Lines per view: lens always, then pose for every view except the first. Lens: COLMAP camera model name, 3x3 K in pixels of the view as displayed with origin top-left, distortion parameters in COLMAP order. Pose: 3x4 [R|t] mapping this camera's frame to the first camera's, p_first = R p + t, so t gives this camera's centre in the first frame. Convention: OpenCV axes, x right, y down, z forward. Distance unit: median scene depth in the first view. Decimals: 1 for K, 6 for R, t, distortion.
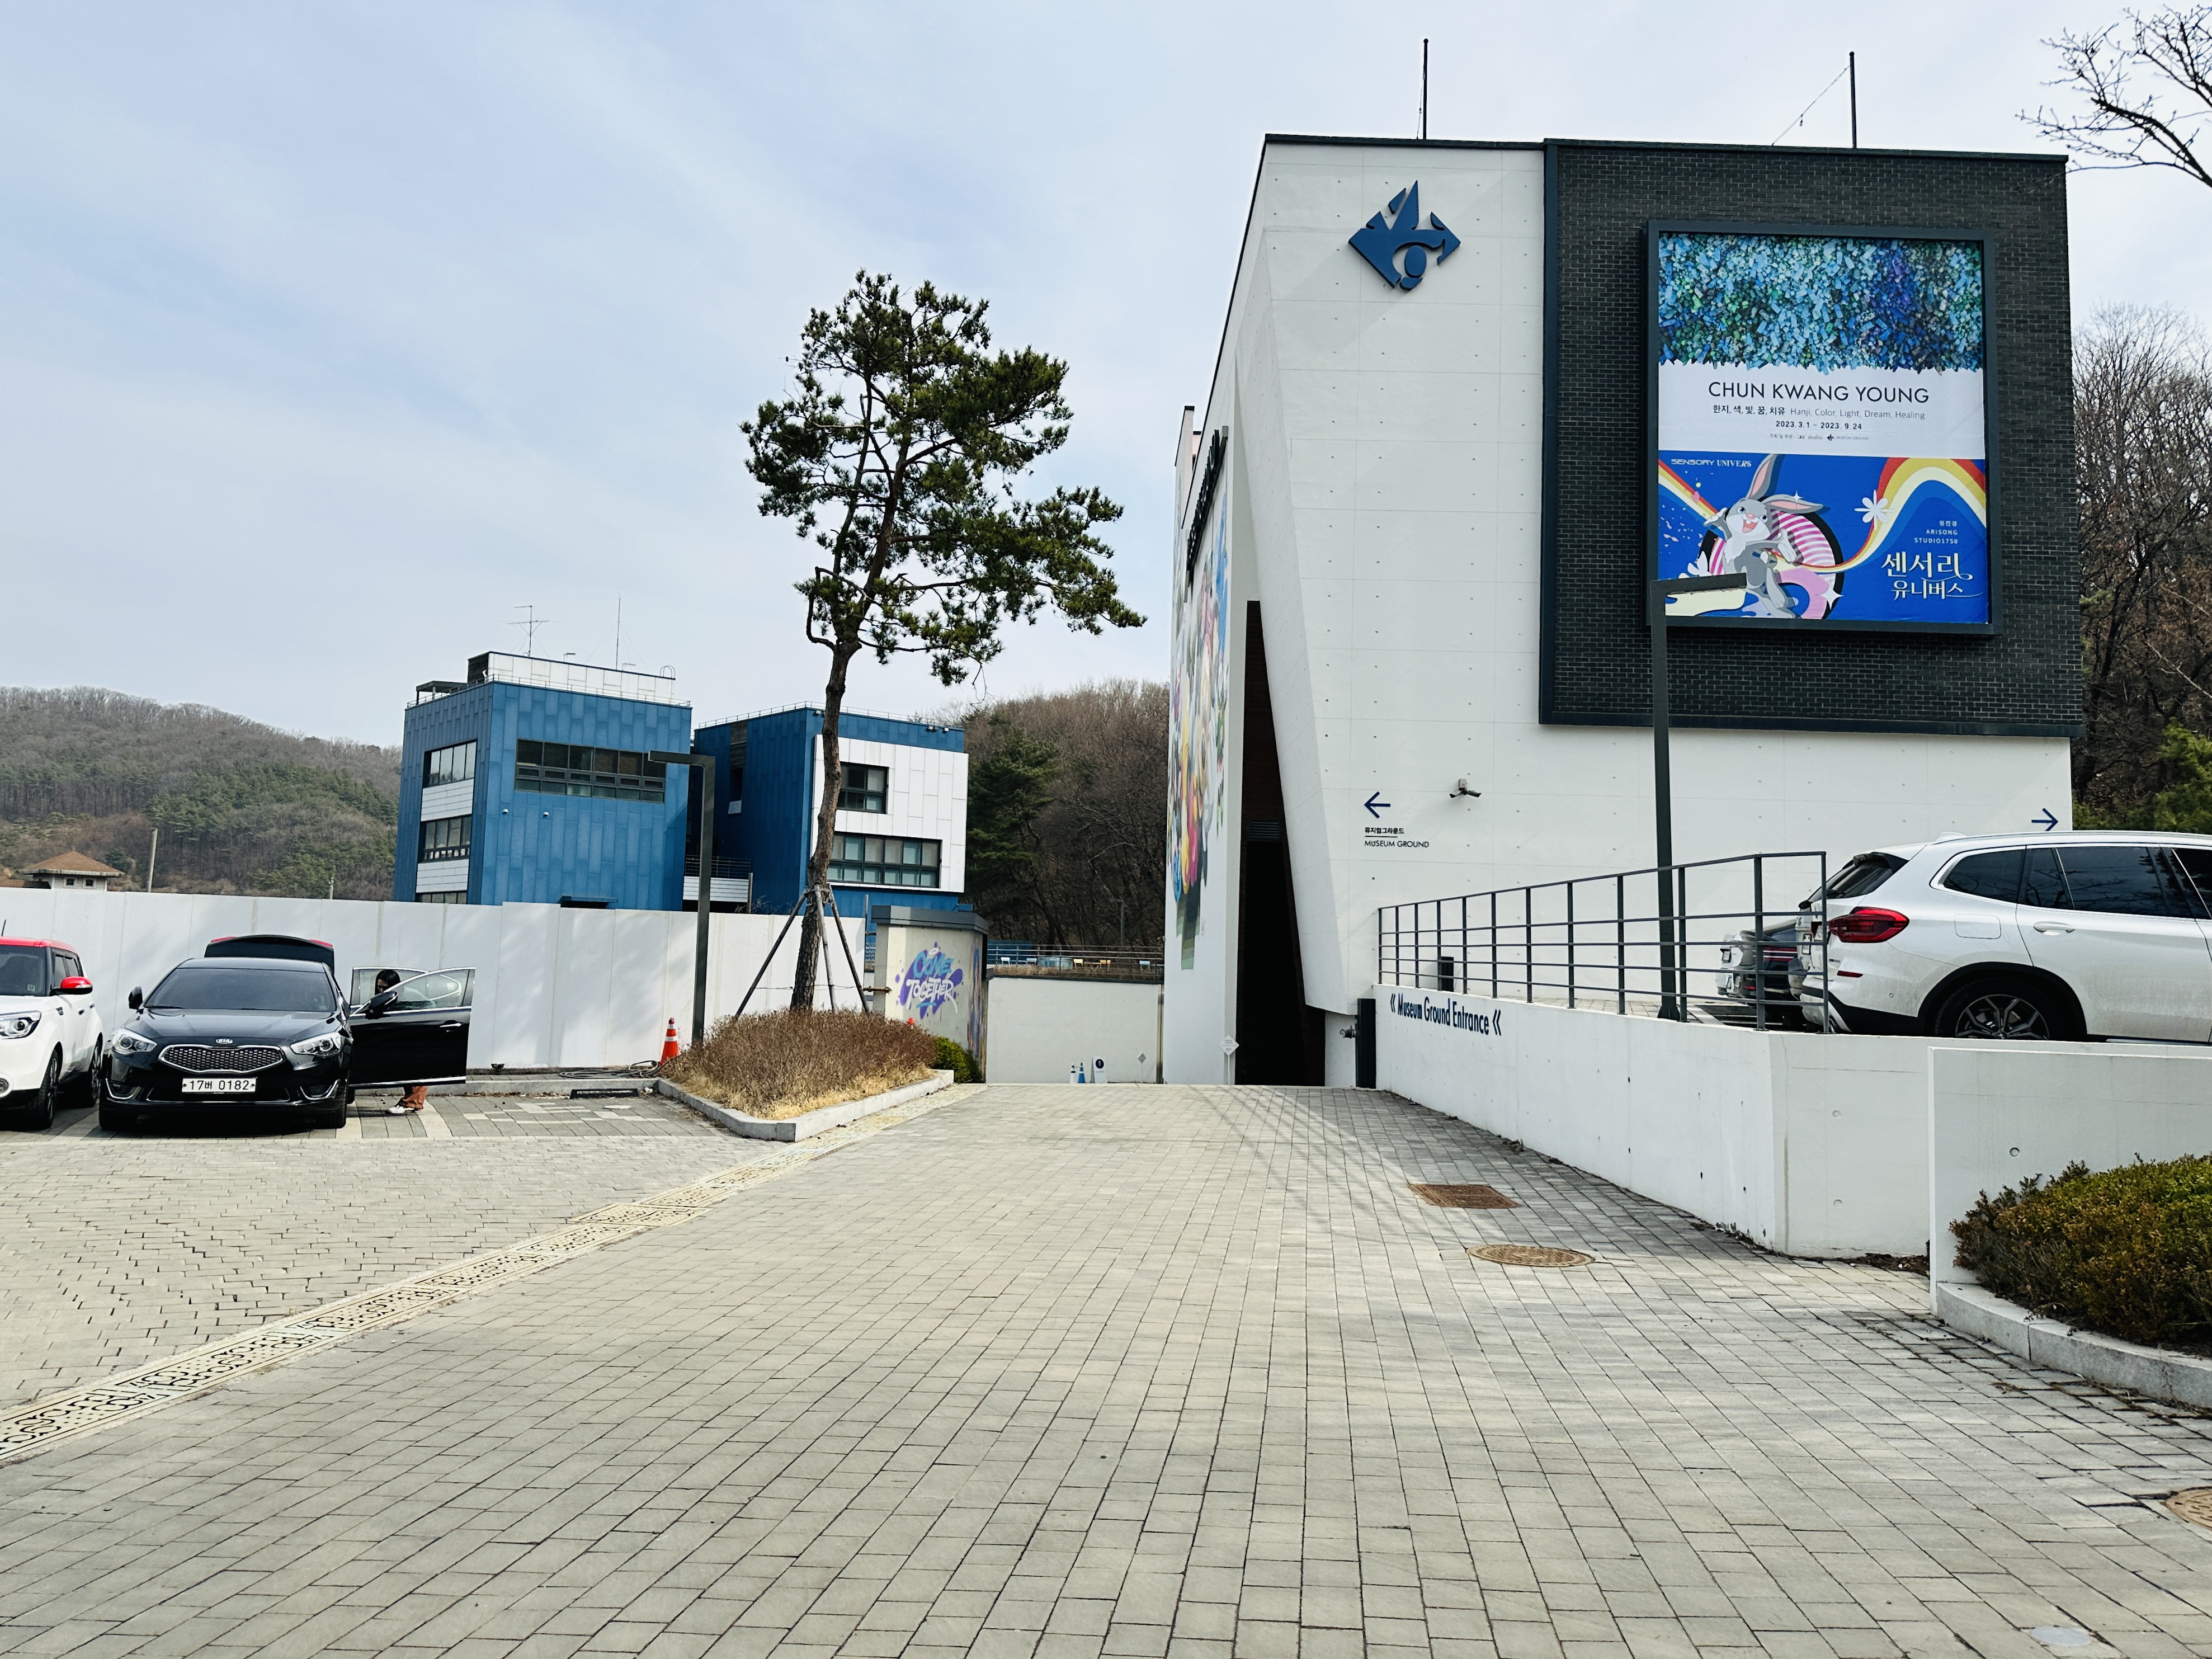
lens RADIAL K [[1592.1, 0, 1106.8], [0, 1592.1, 825.3], [0, 0, 1]] dist [0.086410, -0.114865]
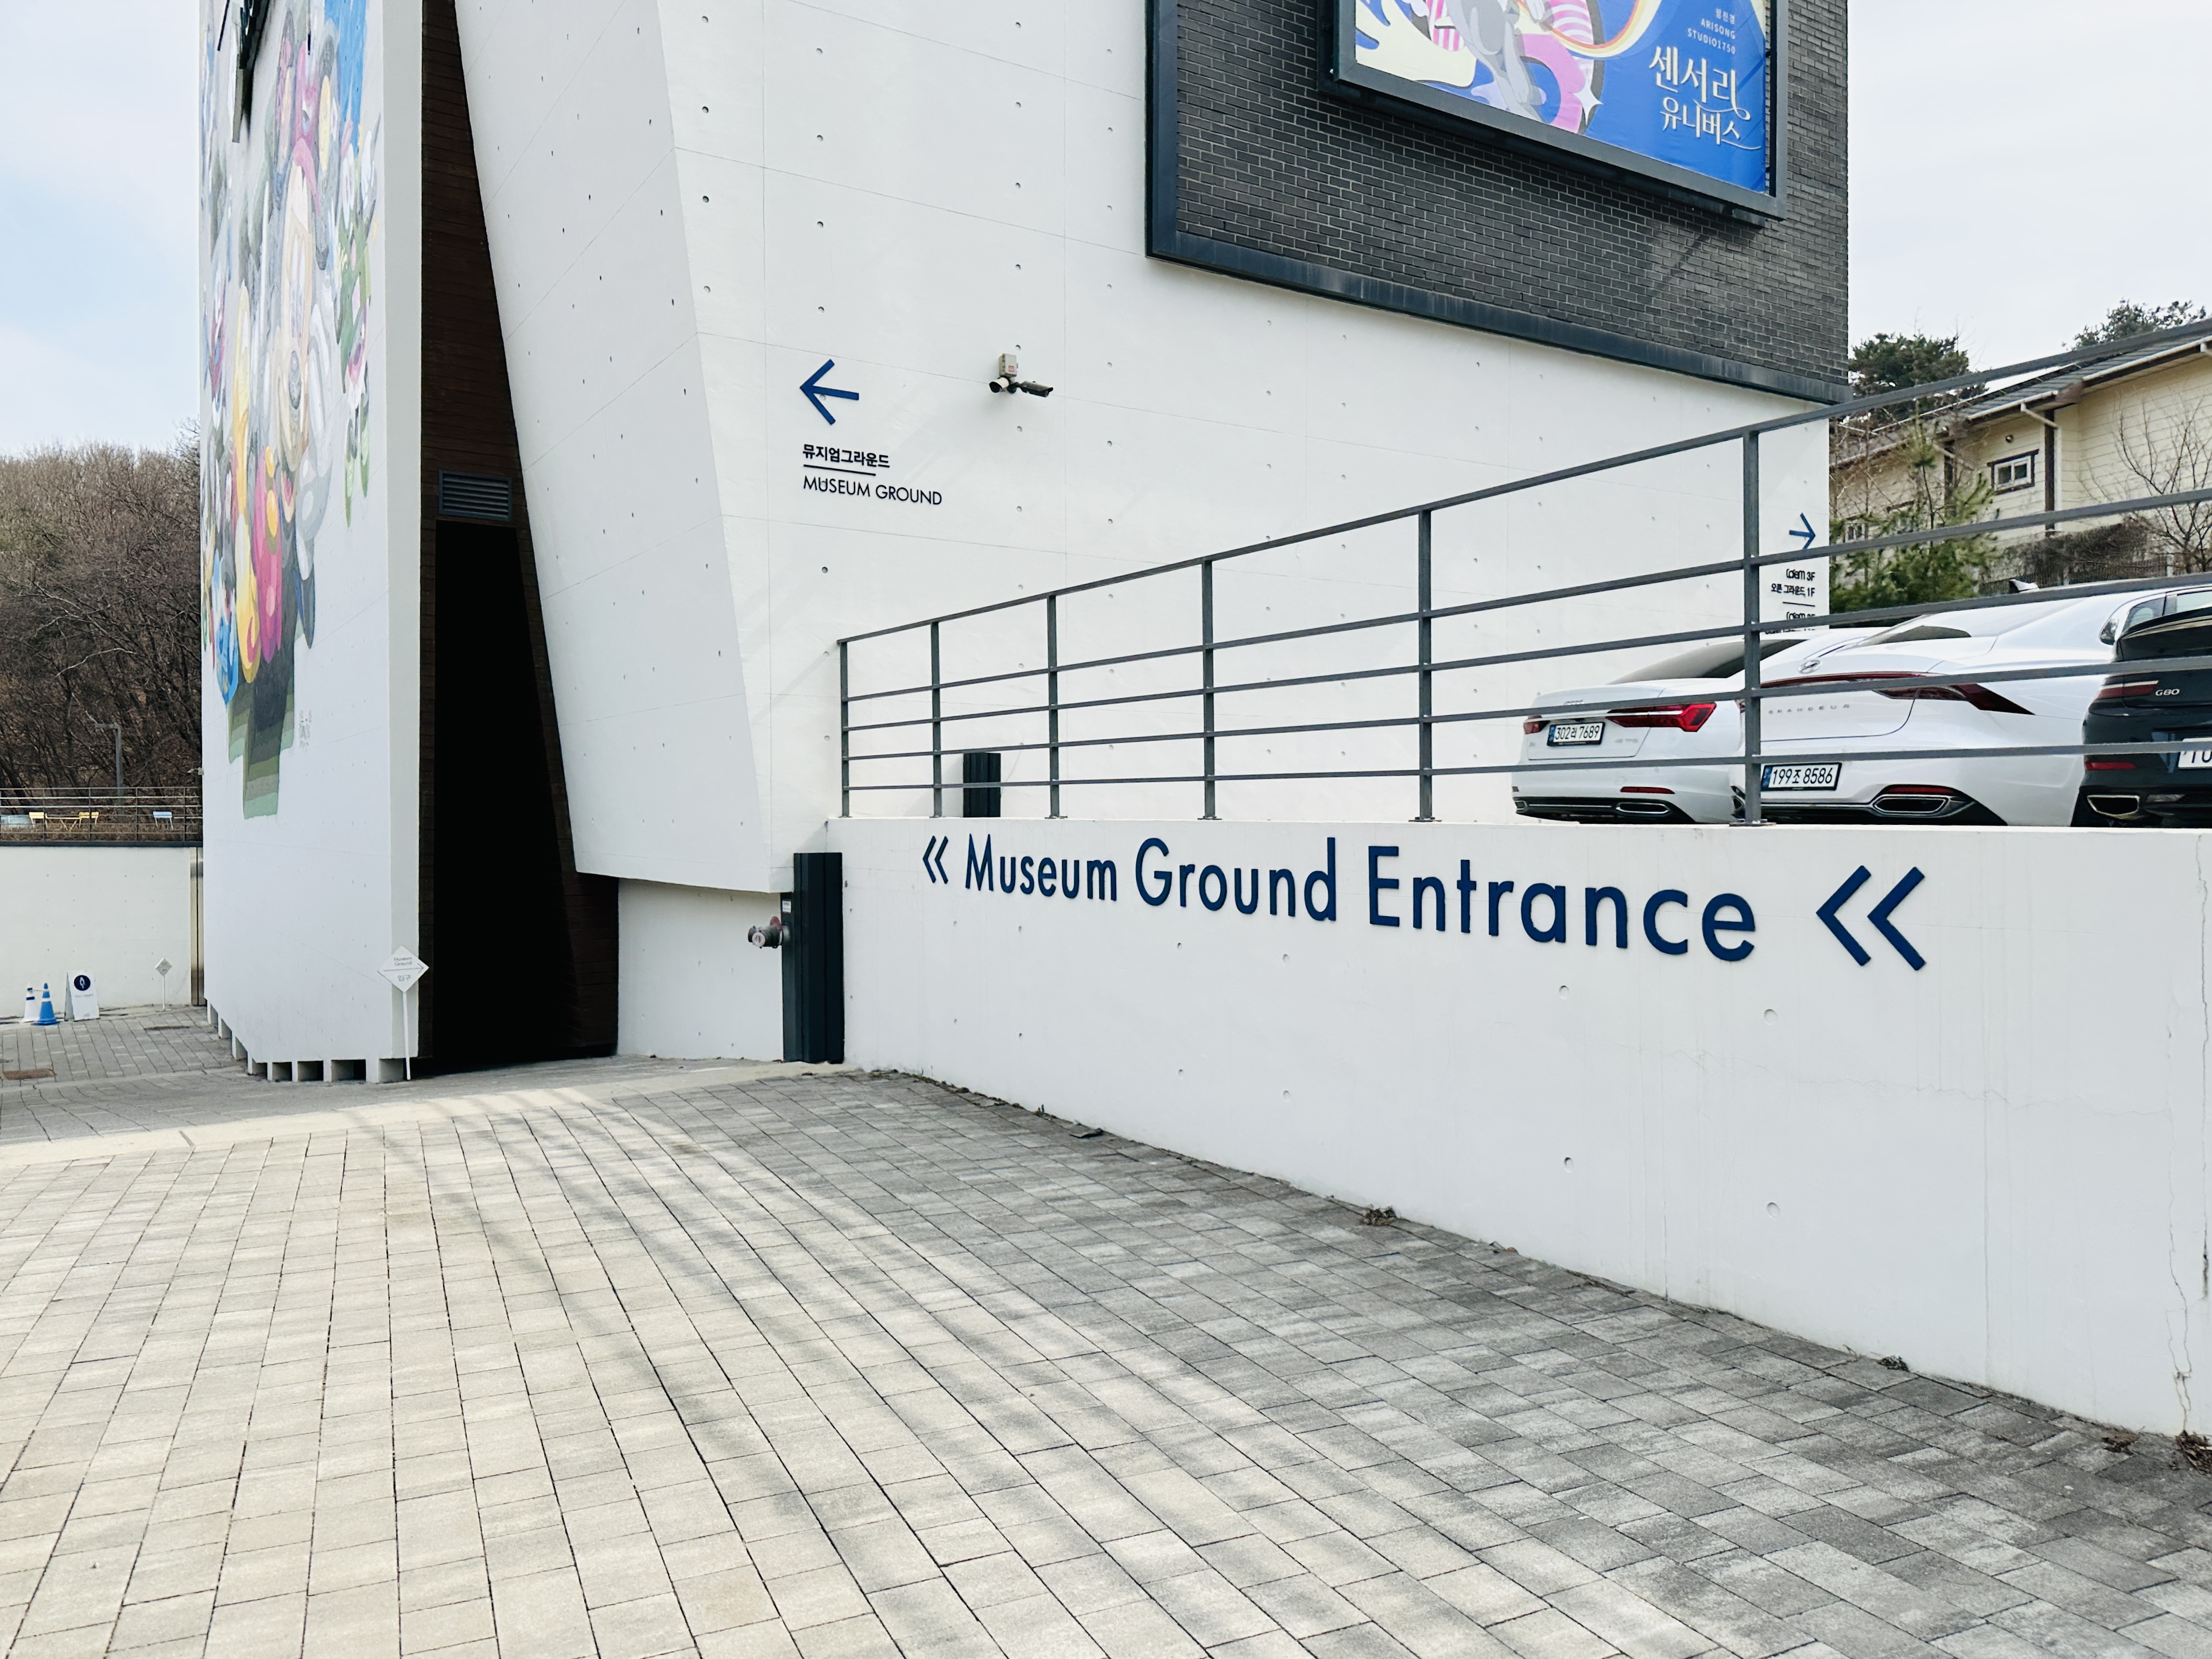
lens RADIAL K [[1592.2, 0, 1106.8], [0, 1592.2, 825.3], [0, 0, 1]] dist [0.086410, -0.114865]
pose [[0.848438, -0.029400, 0.528478, 0.005258], [-0.019595, 0.996027, 0.086868, 0.062204], [-0.528932, -0.084058, 0.844491, 0.594586]]
